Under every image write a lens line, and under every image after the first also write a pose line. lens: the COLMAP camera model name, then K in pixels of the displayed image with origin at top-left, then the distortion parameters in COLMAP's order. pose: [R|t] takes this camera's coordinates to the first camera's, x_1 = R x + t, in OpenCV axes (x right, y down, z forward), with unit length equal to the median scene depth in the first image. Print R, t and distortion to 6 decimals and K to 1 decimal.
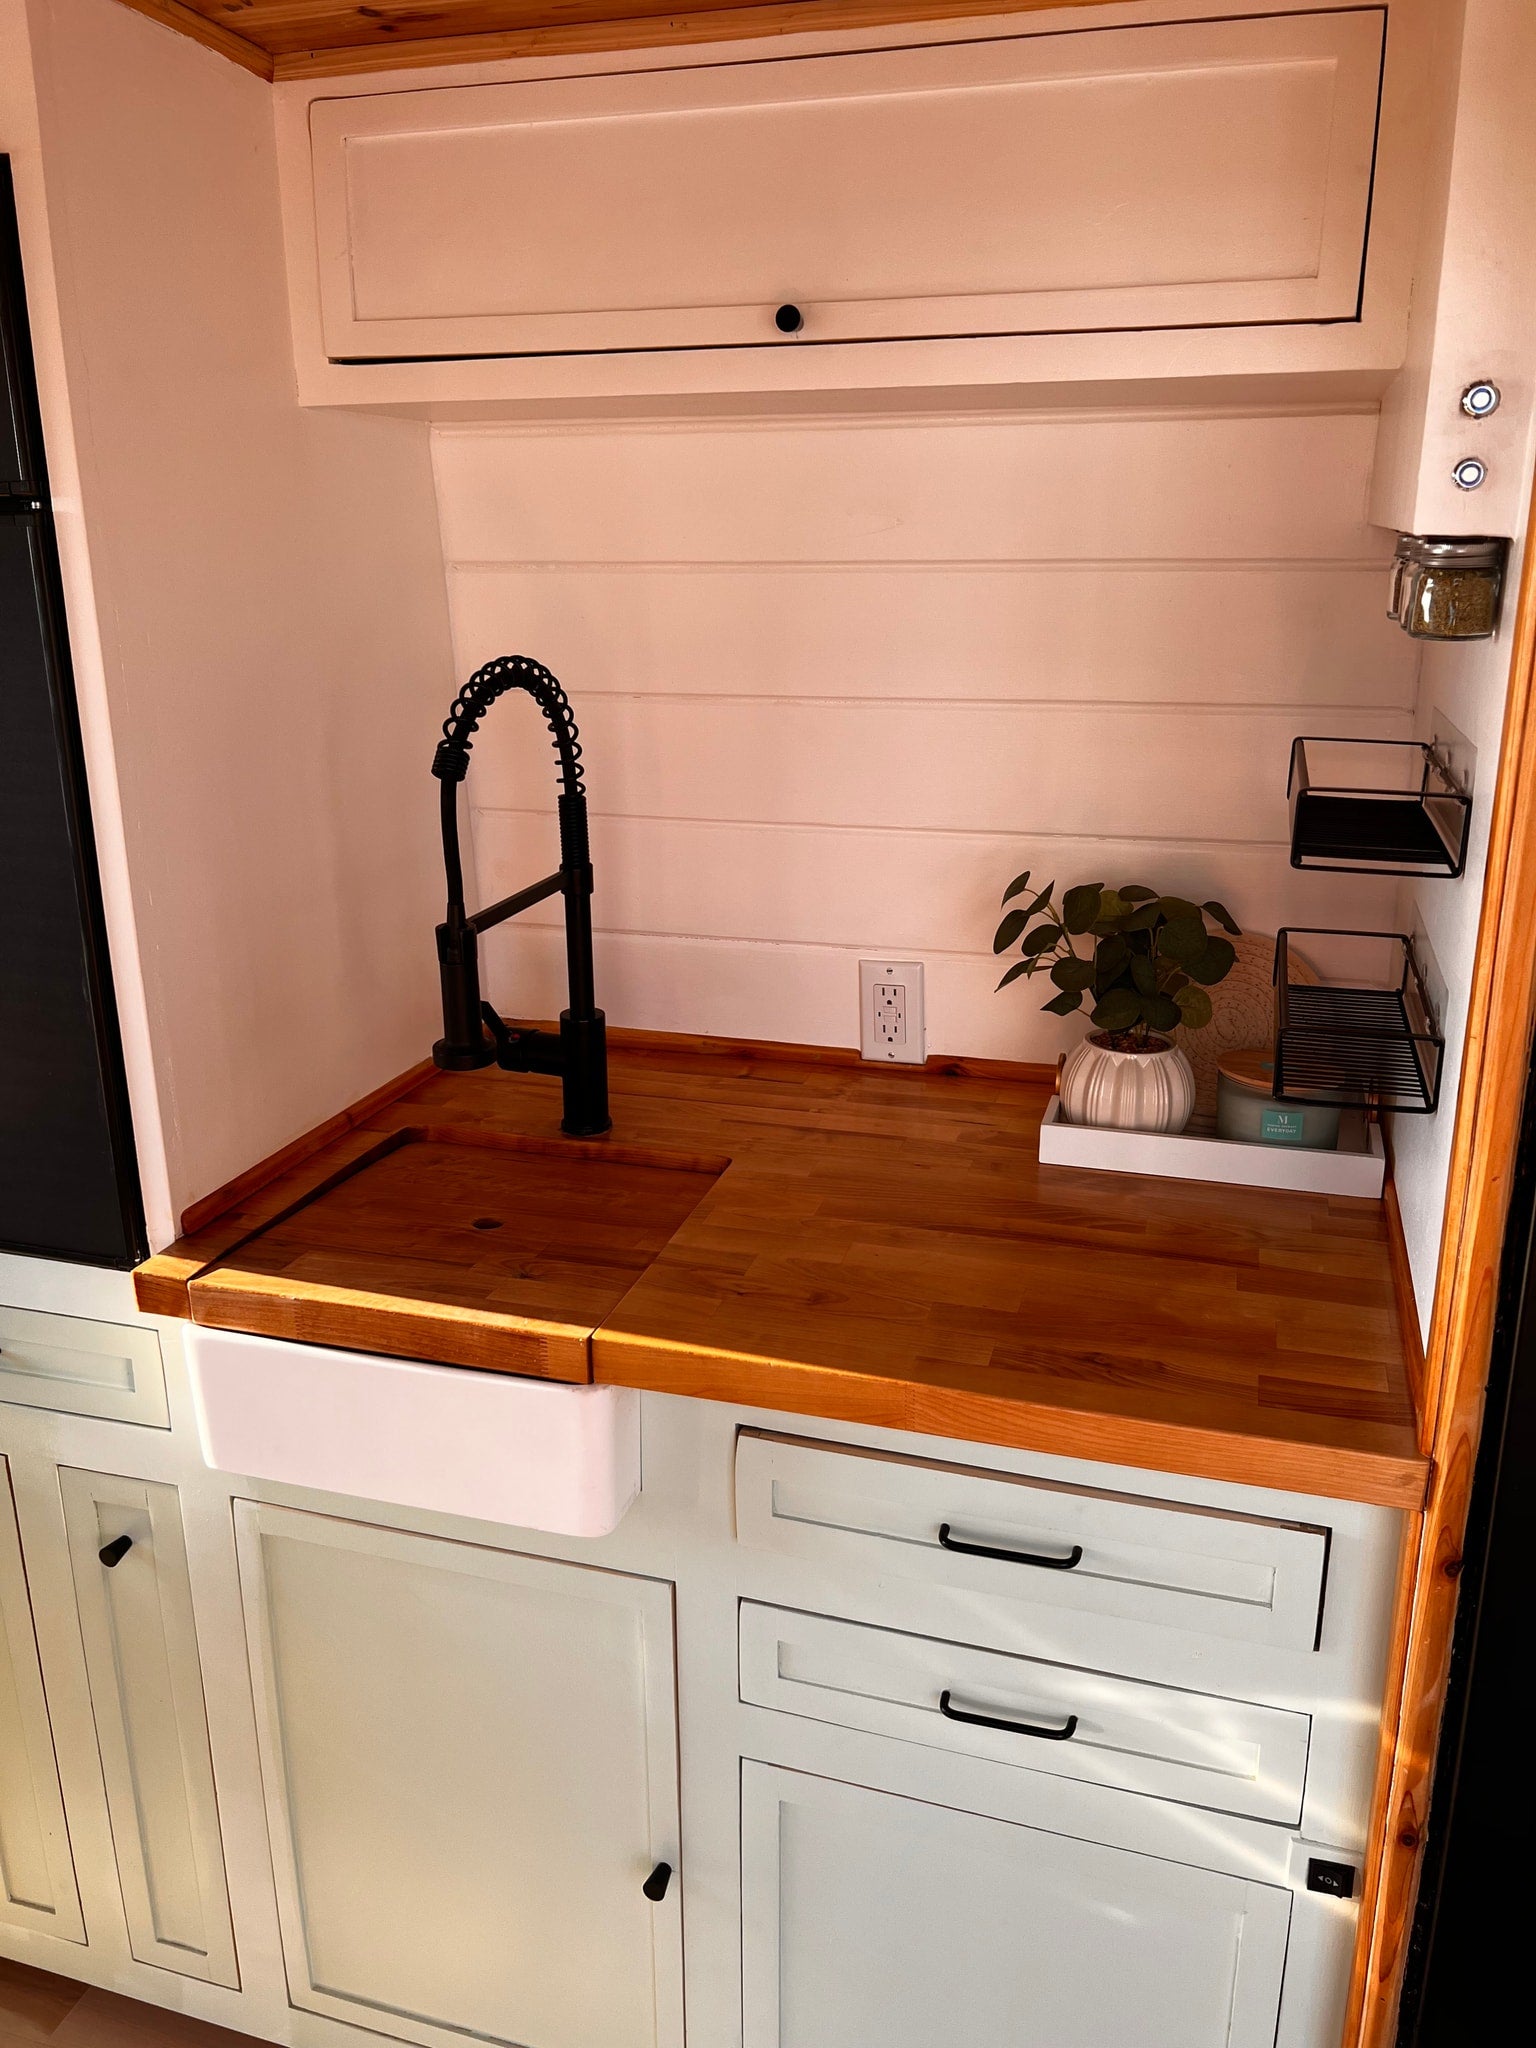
lens RADIAL K [[1553.2, 0, 768.0], [0, 1553.2, 1024.0], [0, 0, 1]] dist [0.090699, -0.152028]
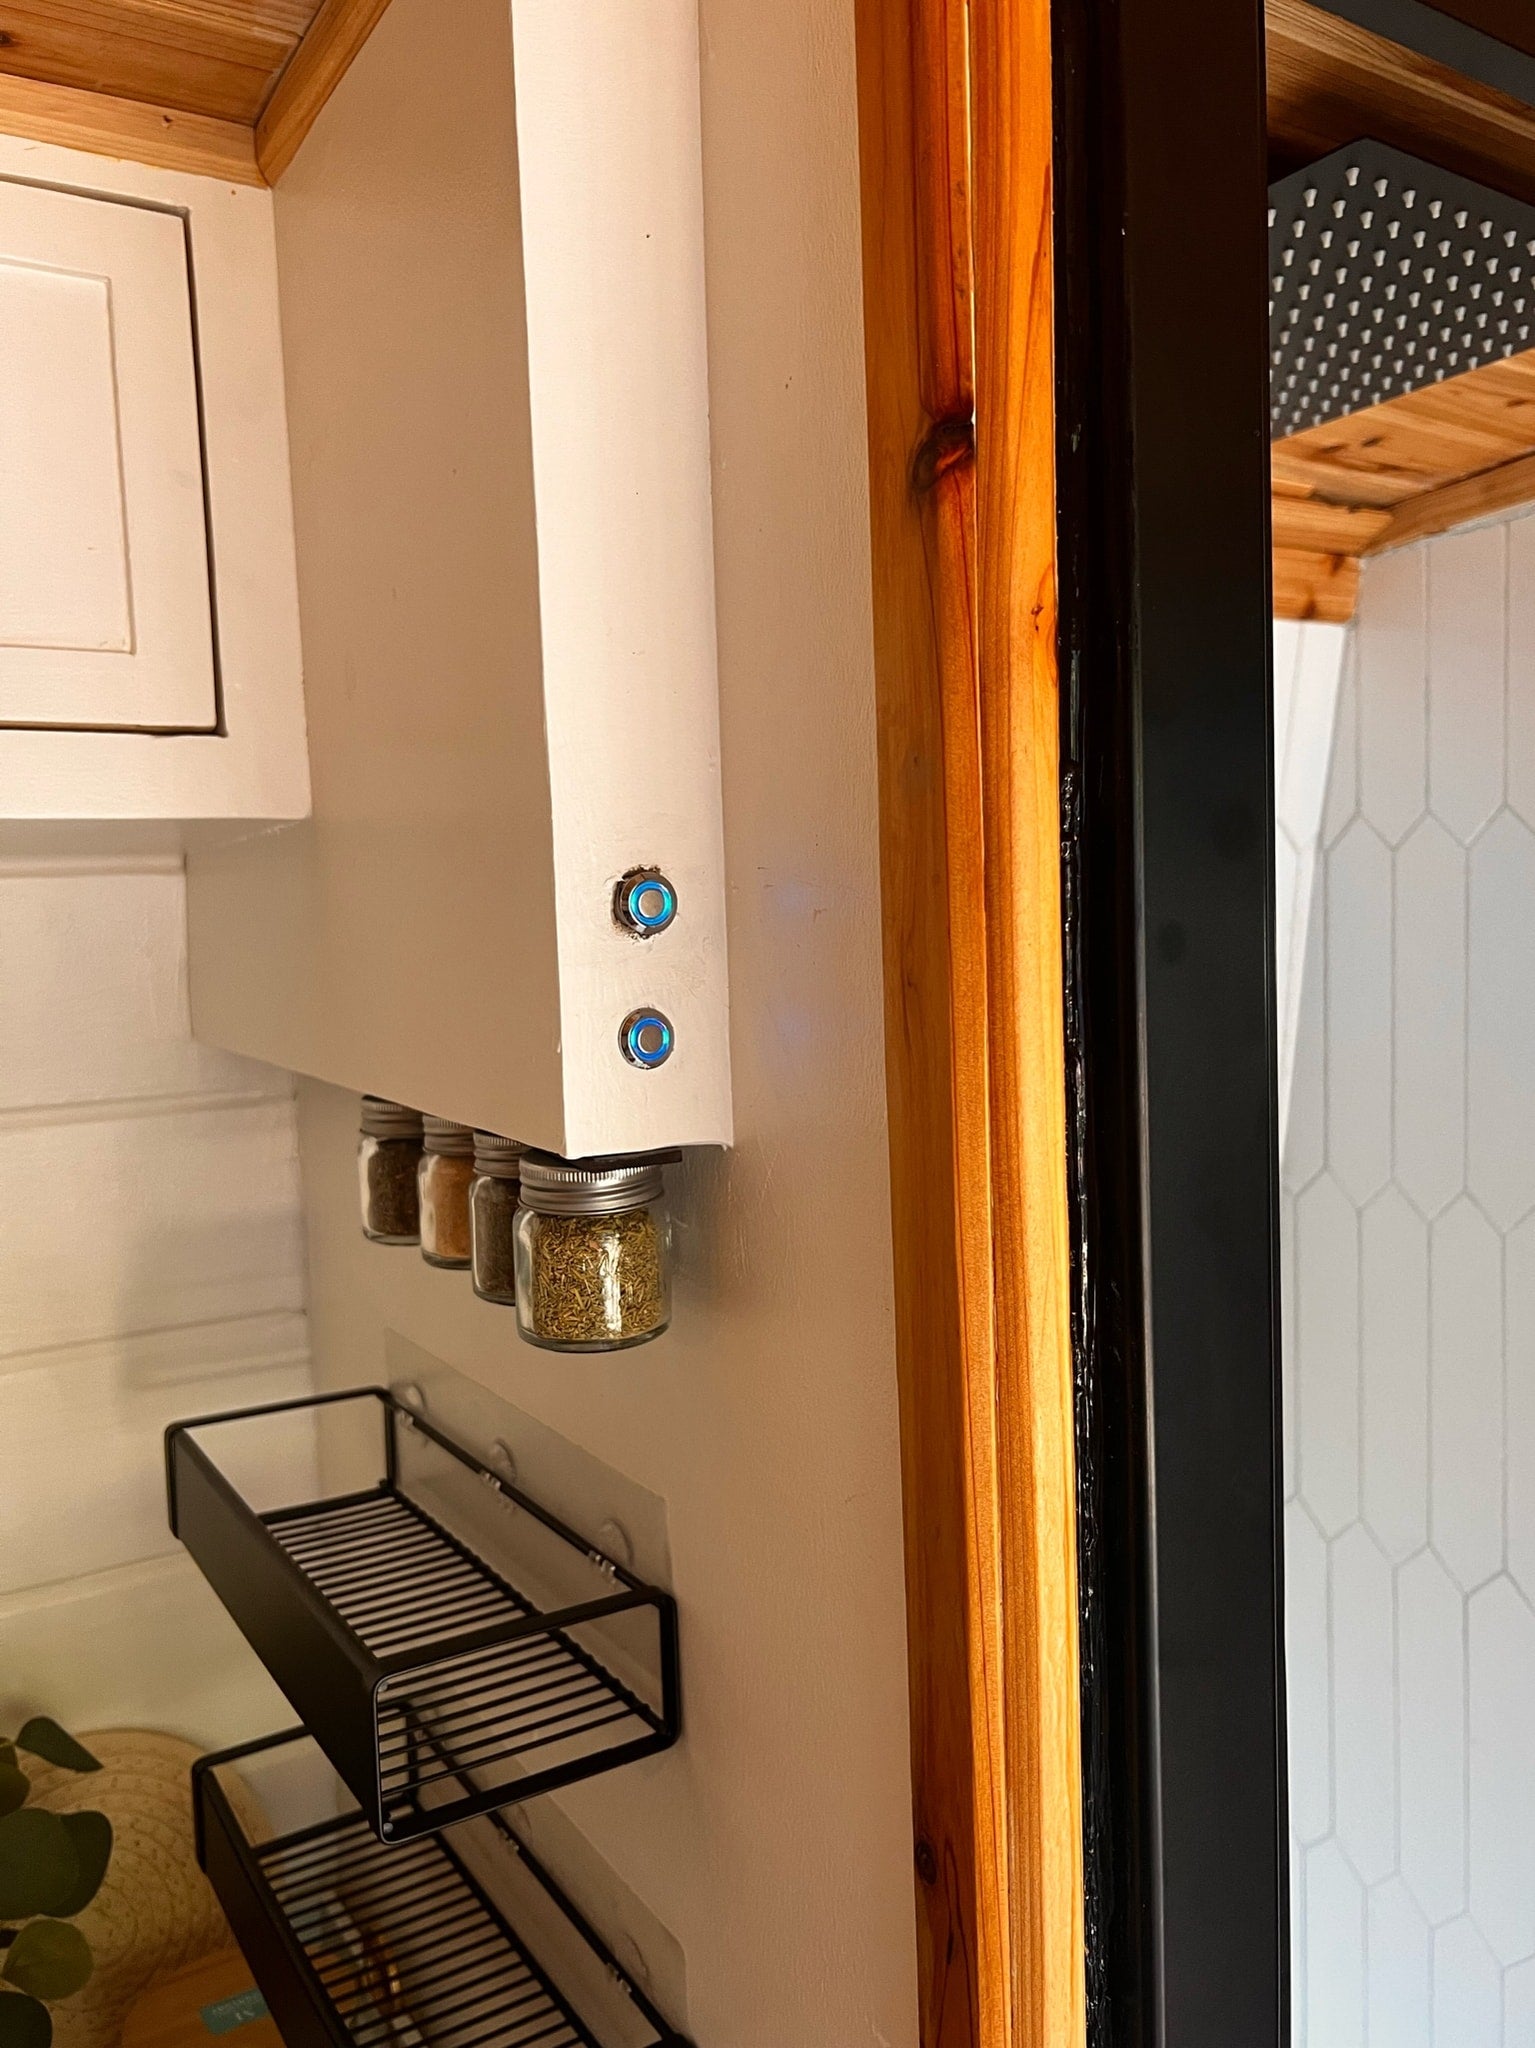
lens RADIAL K [[1553.2, 0, 767.5], [0, 1553.2, 1024.0], [0, 0, 1]] dist [0.090699, -0.152028]
pose [[0.644649, -0.071406, 0.761136, 0.071629], [0.248863, 0.960999, -0.120619, -0.234776], [-0.722838, 0.267175, 0.637278, 0.537232]]
